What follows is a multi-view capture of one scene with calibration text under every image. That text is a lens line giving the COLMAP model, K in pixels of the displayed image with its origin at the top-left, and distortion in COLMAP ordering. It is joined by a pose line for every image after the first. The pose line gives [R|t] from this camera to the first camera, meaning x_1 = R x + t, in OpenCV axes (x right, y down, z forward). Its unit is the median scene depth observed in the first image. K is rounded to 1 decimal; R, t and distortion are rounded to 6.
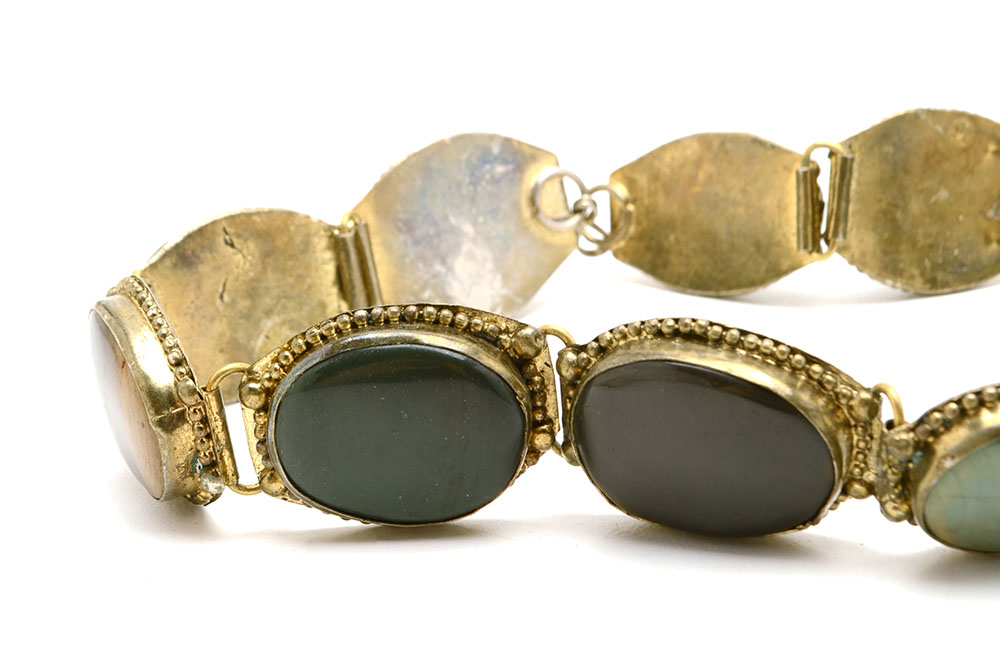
lens RADIAL K [[2374.9, 0, 500.0], [0, 2374.9, 331.0], [0, 0, 1]] dist [-0.009566, 0.202376]
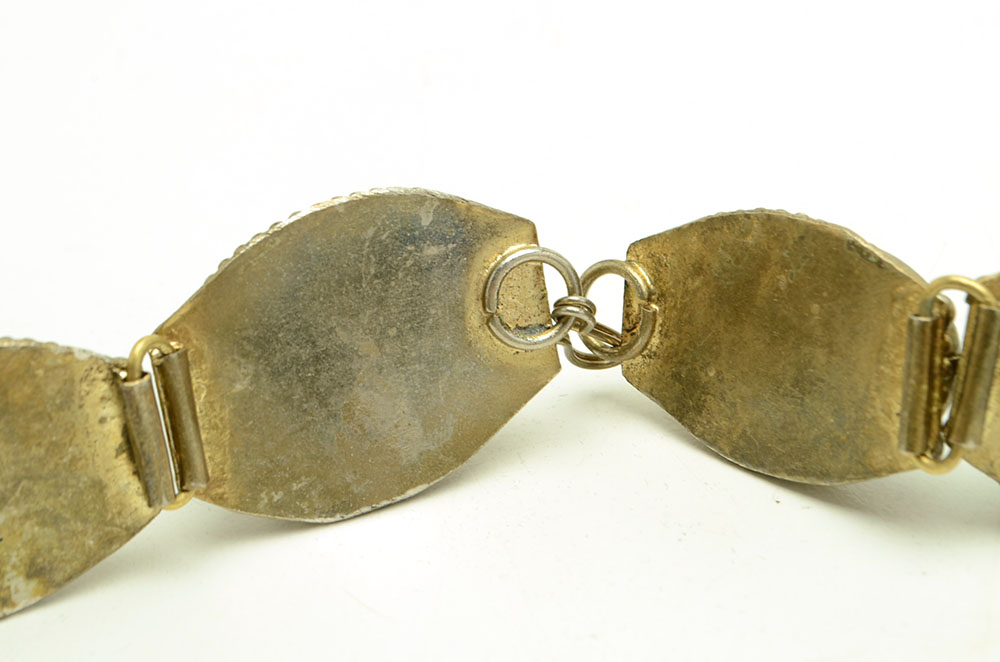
lens RADIAL K [[2374.9, 0, 500.0], [0, 2374.9, 331.0], [0, 0, 1]] dist [-0.009566, 0.202376]
pose [[0.987966, 0.092432, -0.124016, 0.102082], [-0.069805, 0.981953, 0.175770, -0.167819], [0.138024, -0.164998, 0.976588, 0.426965]]
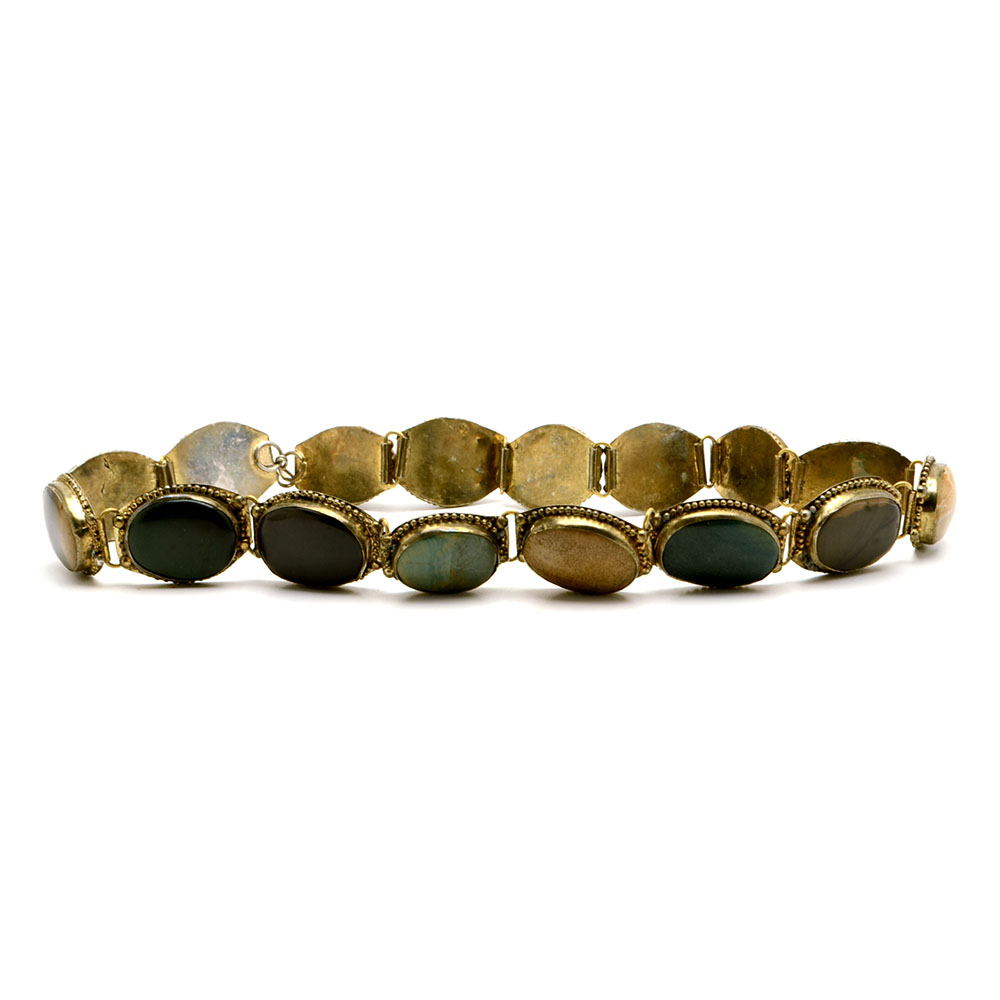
lens RADIAL K [[2454.8, 0, 500.0], [0, 2454.8, 500.0], [0, 0, 1]] dist [0.076314, 0.450795]
pose [[0.997092, 0.031544, 0.069369, 0.084420], [-0.025190, 0.995565, -0.090637, 0.181734], [-0.071920, 0.088626, 0.993465, -1.197290]]
